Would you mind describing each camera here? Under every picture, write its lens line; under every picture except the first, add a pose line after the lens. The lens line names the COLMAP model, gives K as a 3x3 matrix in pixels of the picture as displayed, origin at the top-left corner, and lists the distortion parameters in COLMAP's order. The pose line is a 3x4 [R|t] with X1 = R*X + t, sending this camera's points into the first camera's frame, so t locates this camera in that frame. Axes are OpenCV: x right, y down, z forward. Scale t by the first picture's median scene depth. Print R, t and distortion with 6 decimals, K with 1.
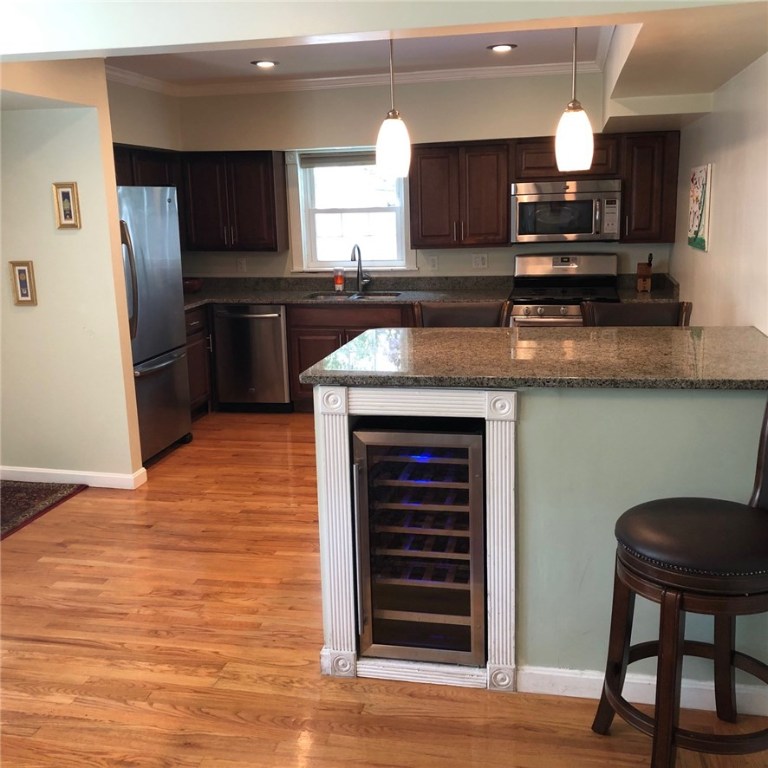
lens RADIAL K [[840.3, 0, 384.0], [0, 840.3, 384.0], [0, 0, 1]] dist [0.212162, -0.615685]
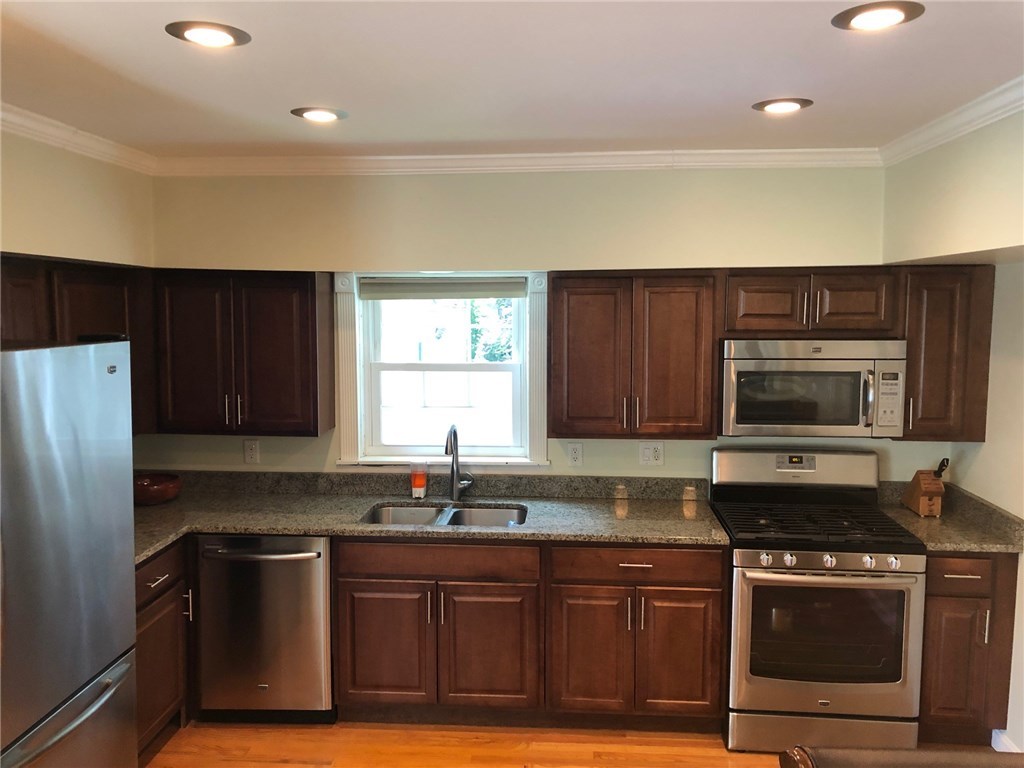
lens RADIAL K [[844.2, 0, 512.0], [0, 844.2, 384.0], [0, 0, 1]] dist [0.044214, -0.006781]
pose [[0.990274, 0.014959, 0.138327, -0.073991], [0.001762, 0.992775, -0.119977, -0.122279], [-0.139122, 0.119054, 0.983093, 0.400987]]
